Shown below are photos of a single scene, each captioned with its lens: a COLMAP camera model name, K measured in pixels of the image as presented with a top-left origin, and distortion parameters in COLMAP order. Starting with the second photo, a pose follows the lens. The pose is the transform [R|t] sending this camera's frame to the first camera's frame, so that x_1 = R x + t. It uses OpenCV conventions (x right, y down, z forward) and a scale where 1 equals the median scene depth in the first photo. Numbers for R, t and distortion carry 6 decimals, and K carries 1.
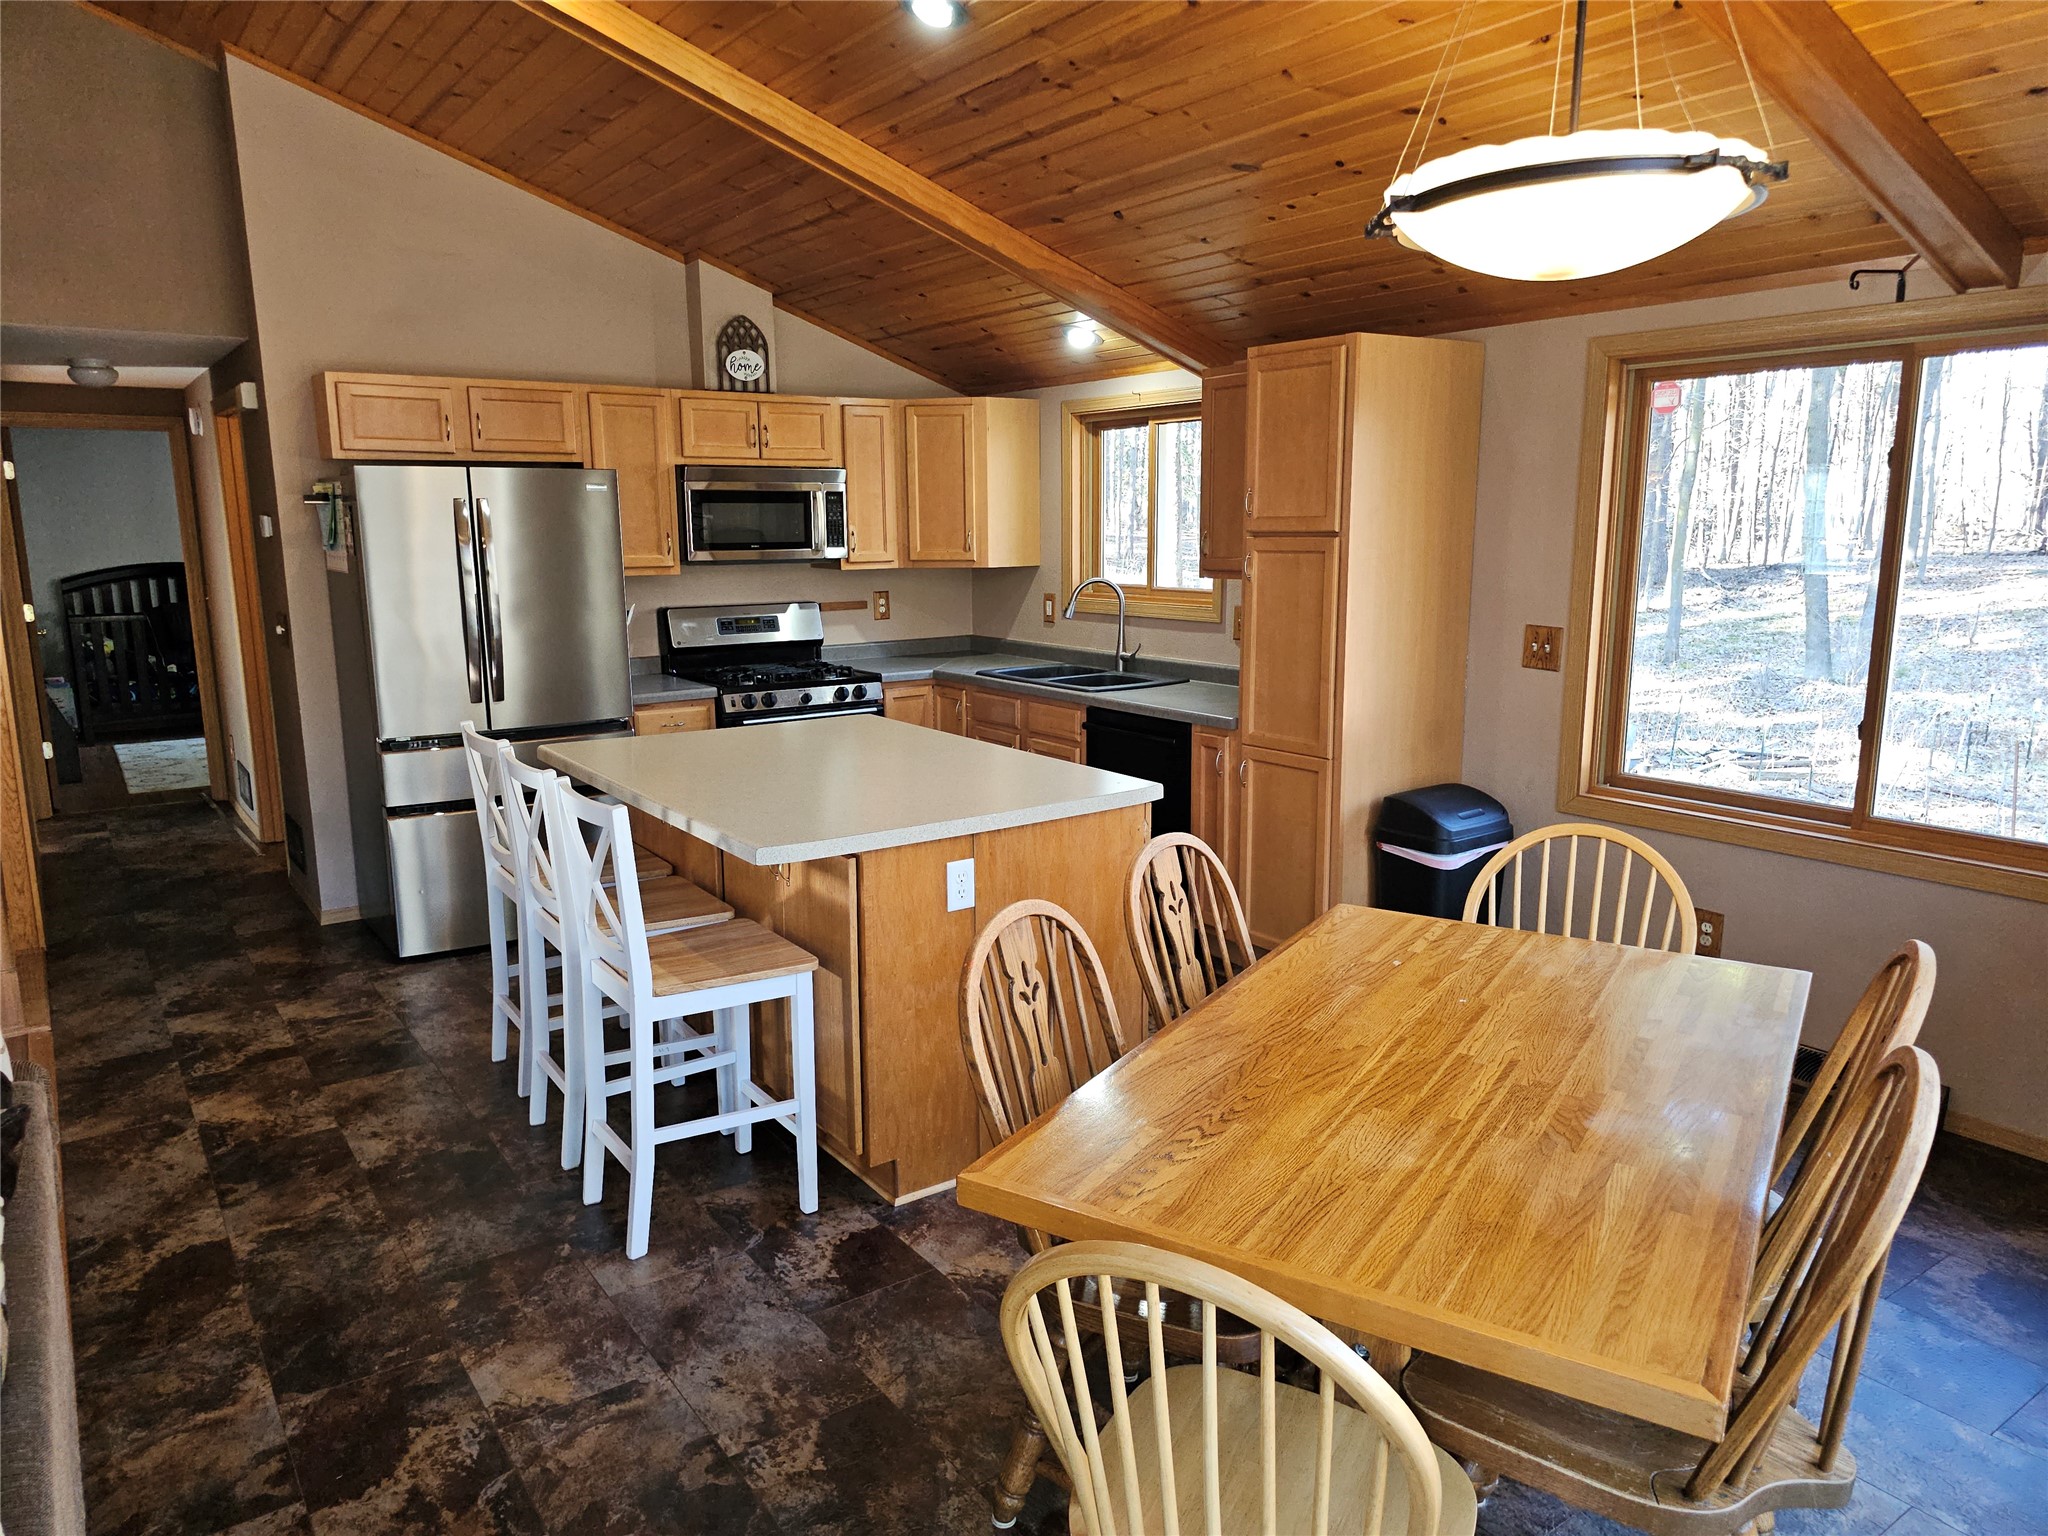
lens RADIAL K [[1373.7, 0, 1016.4], [0, 1373.7, 772.2], [0, 0, 1]] dist [0.056634, -0.056181]
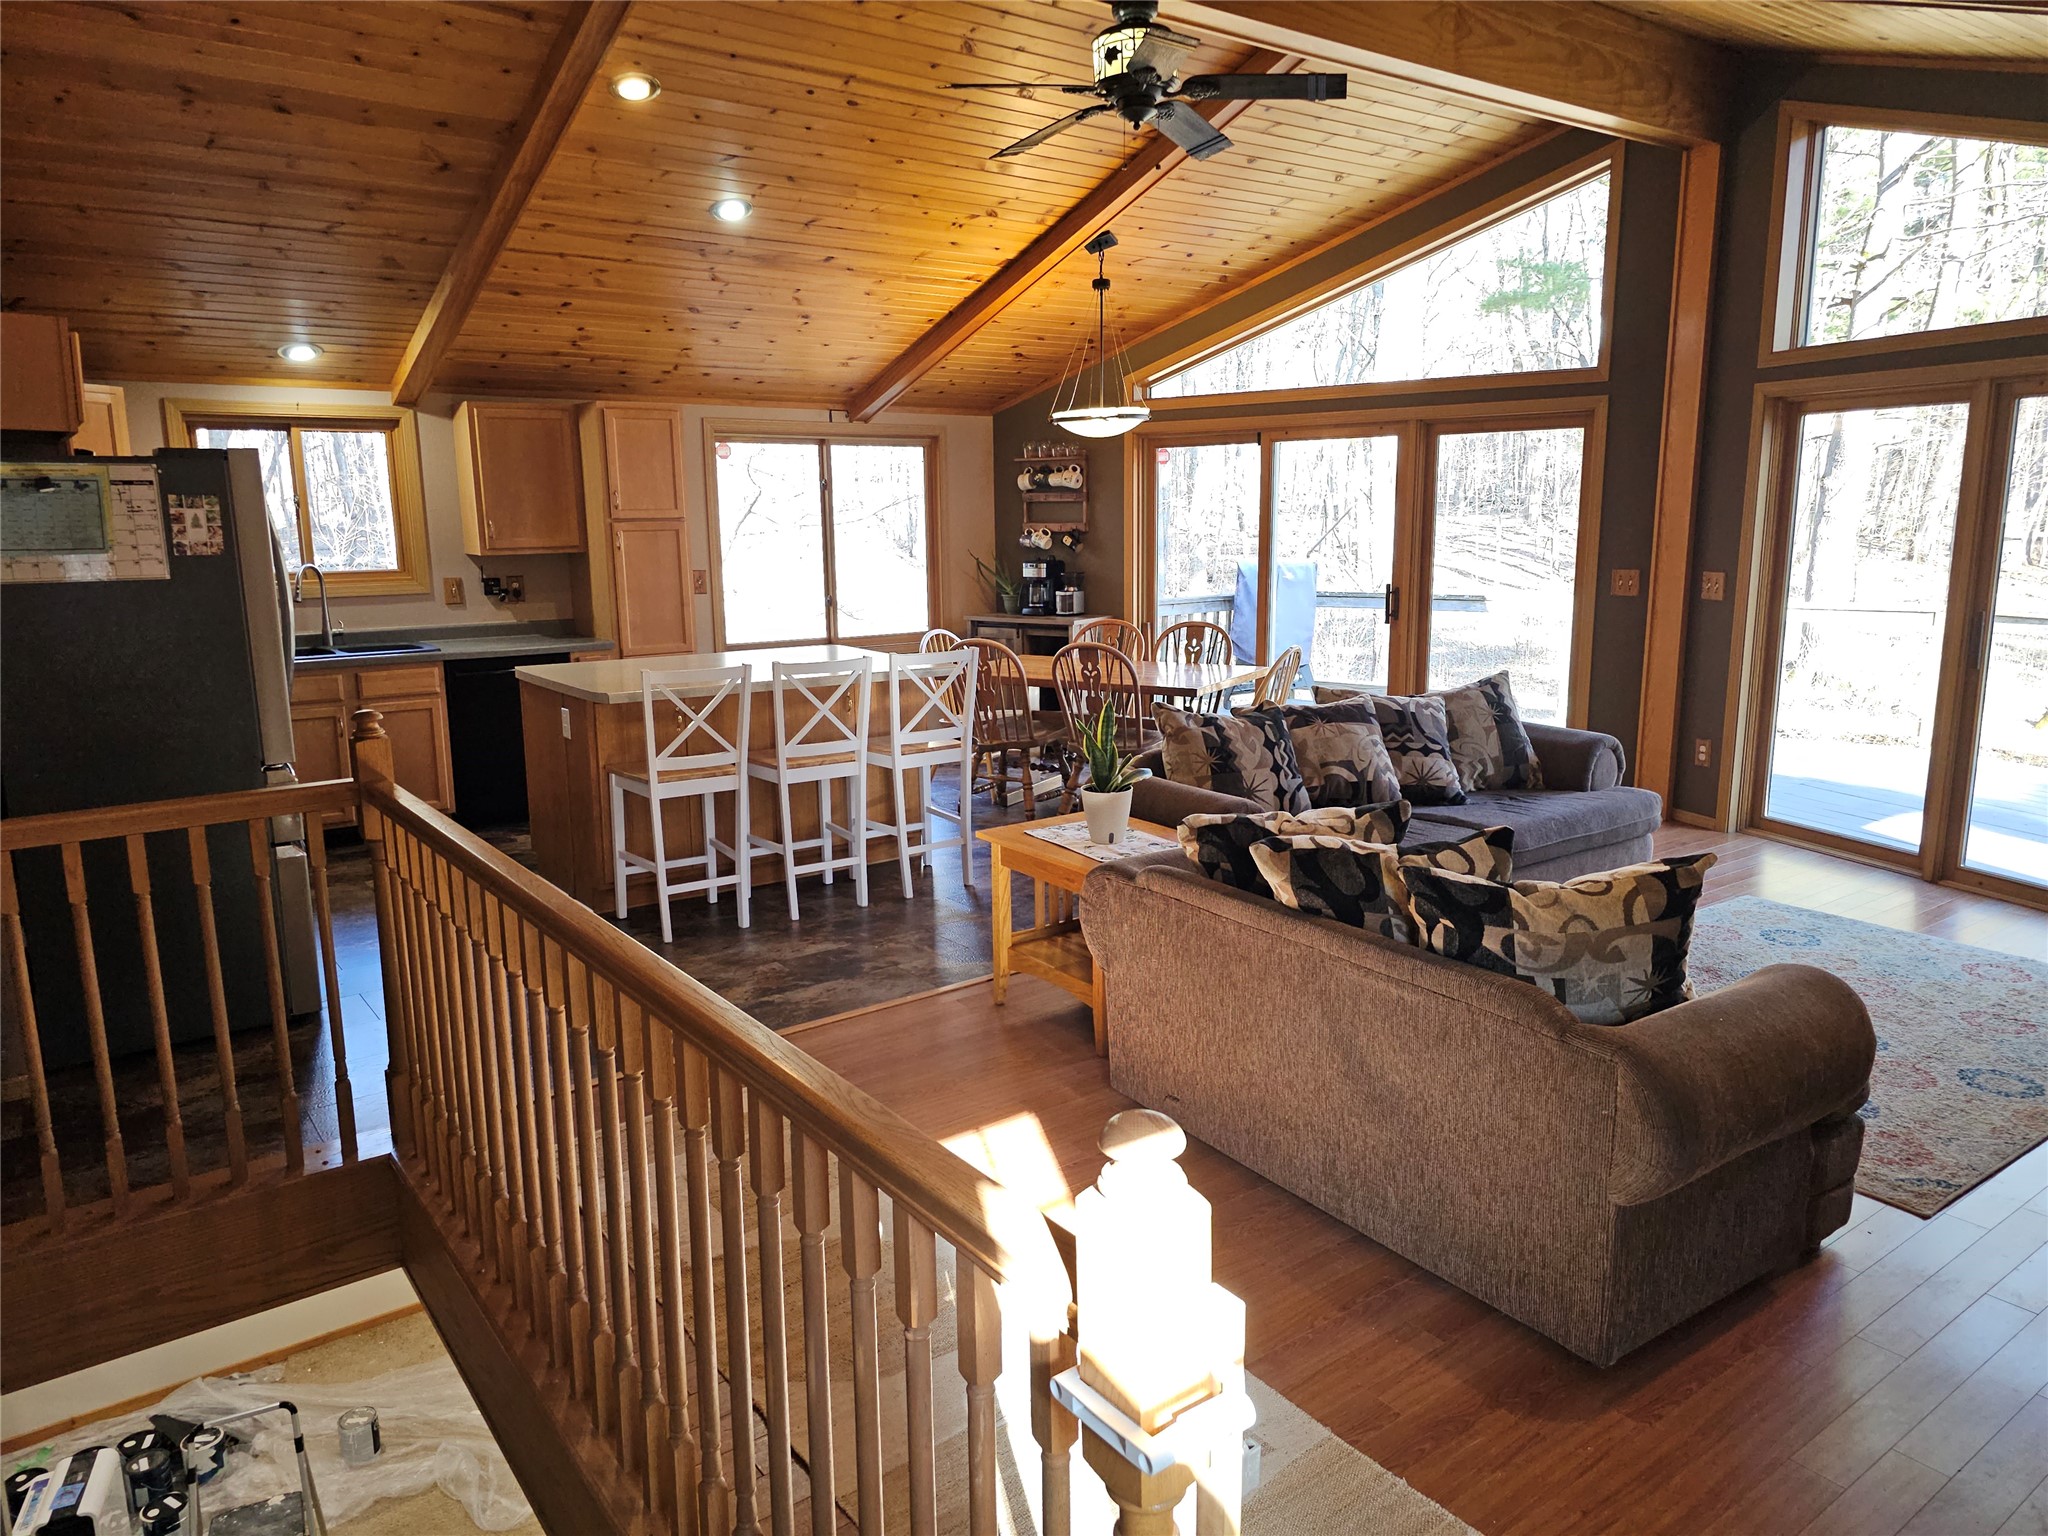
lens RADIAL K [[1369.7, 0, 1022.6], [0, 1369.7, 761.3], [0, 0, 1]] dist [0.062486, -0.052166]
pose [[-0.012784, -0.177370, 0.984061, -1.173453], [0.193708, 0.965059, 0.176462, -0.079311], [-0.980976, 0.192876, 0.022021, 0.467854]]
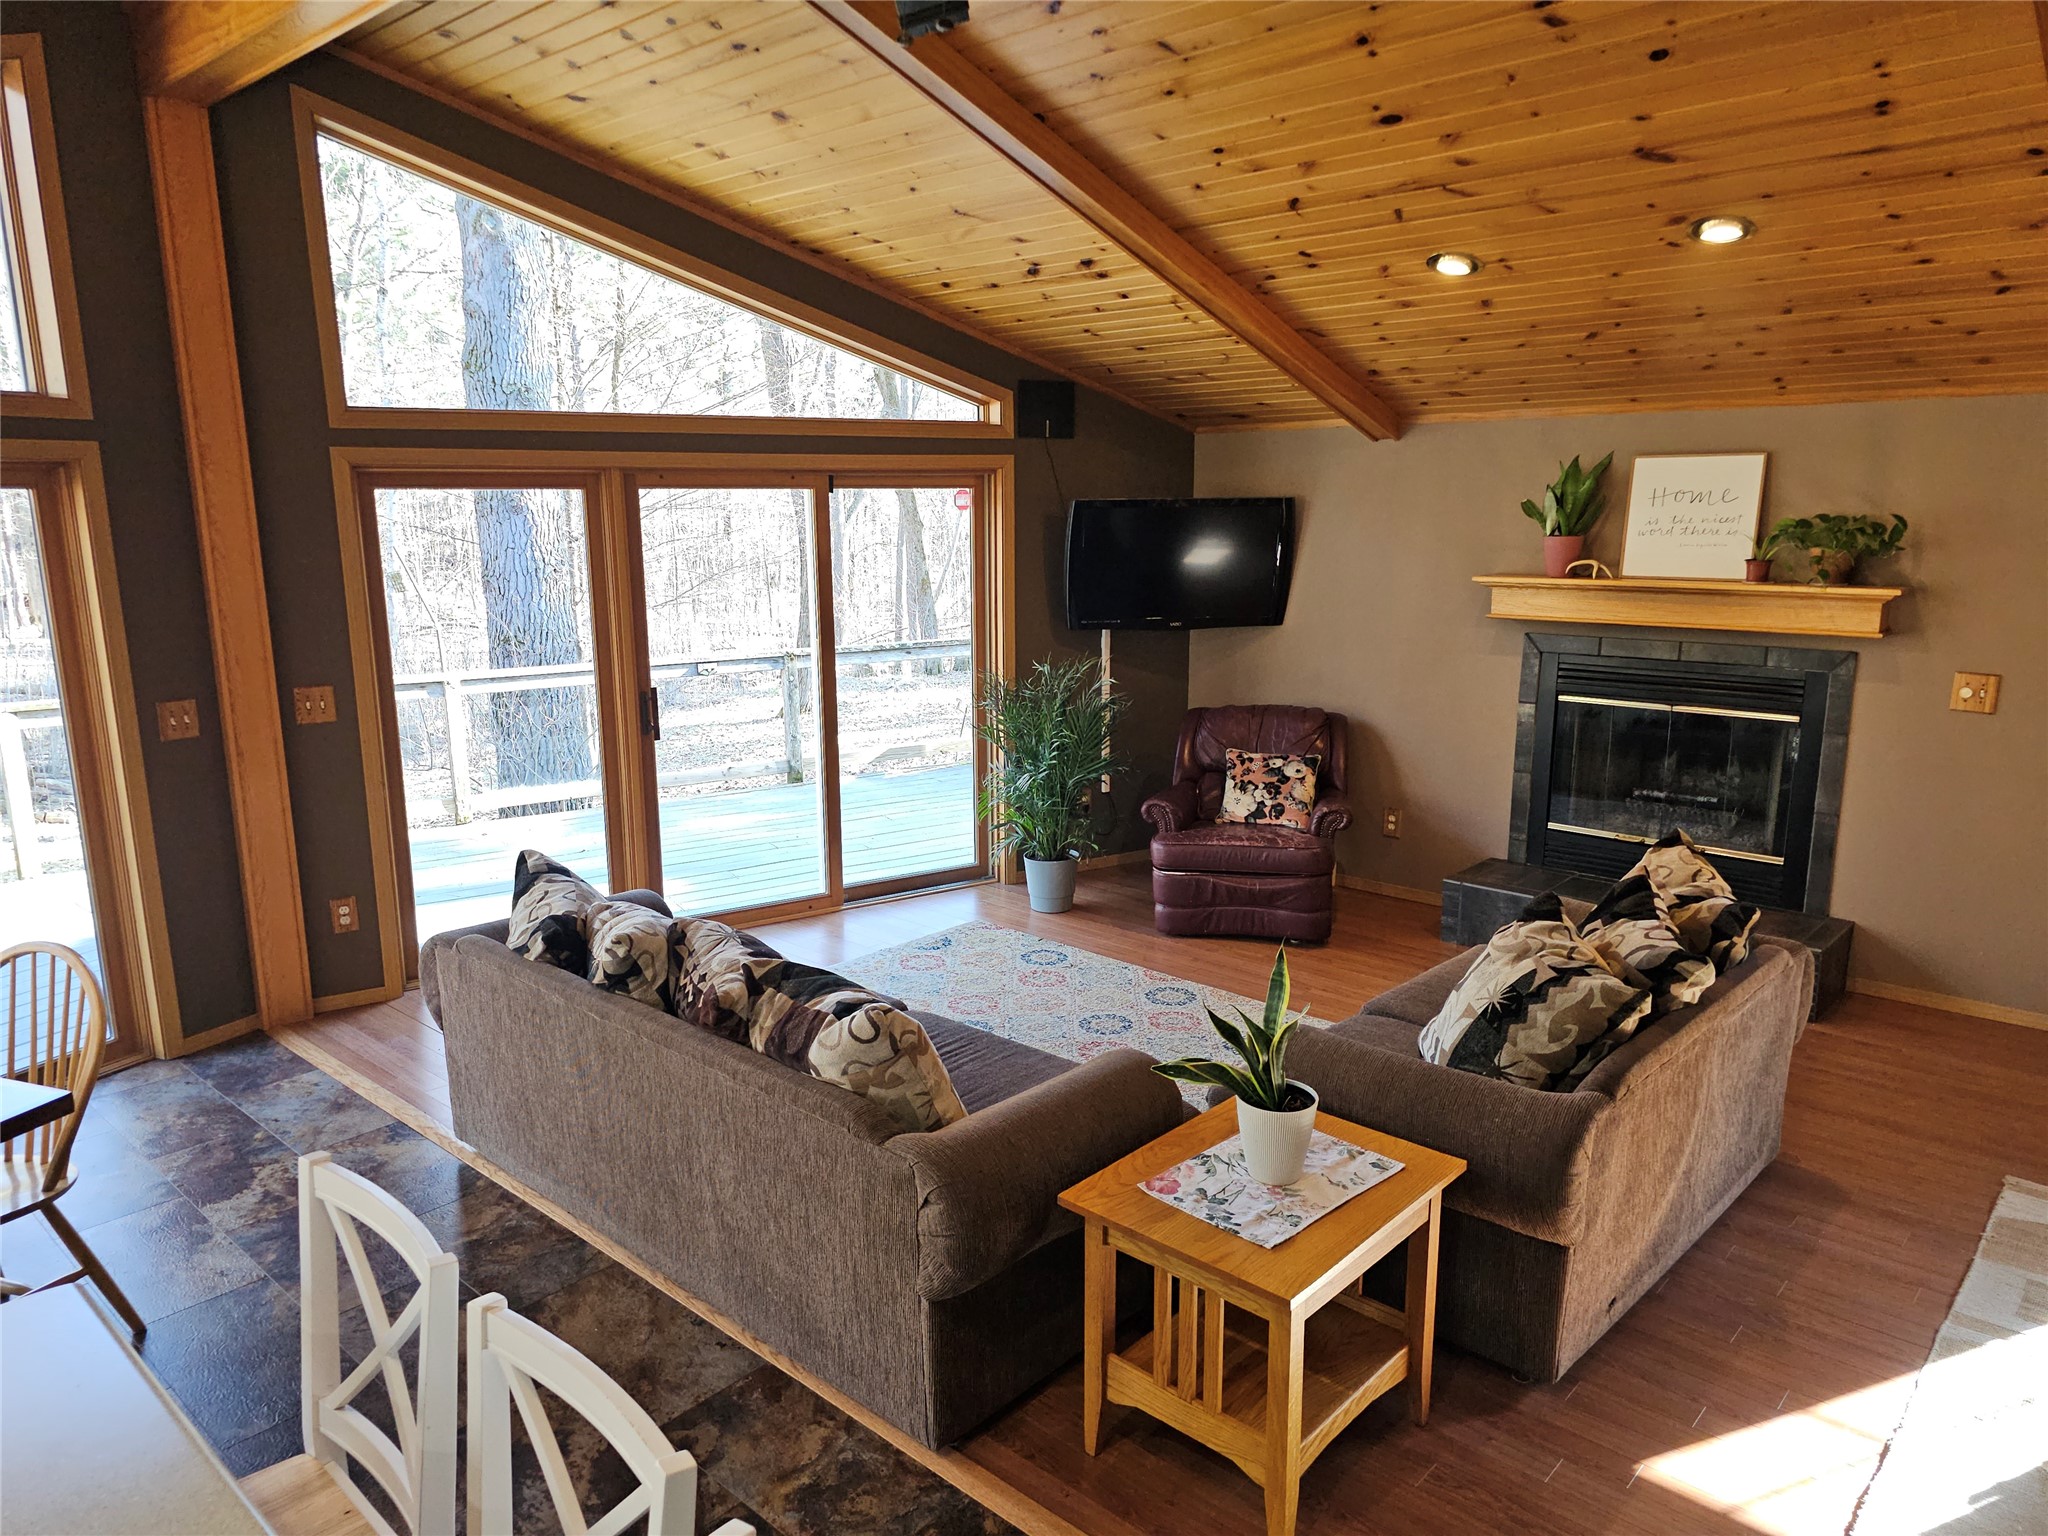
lens RADIAL K [[1369.7, 0, 1022.6], [0, 1369.7, 761.3], [0, 0, 1]] dist [0.062486, -0.052166]
pose [[-0.977615, 0.056614, -0.202641, -0.255302], [-0.021419, 0.931335, 0.363532, -0.206341], [0.209308, 0.359735, -0.909275, 0.823743]]
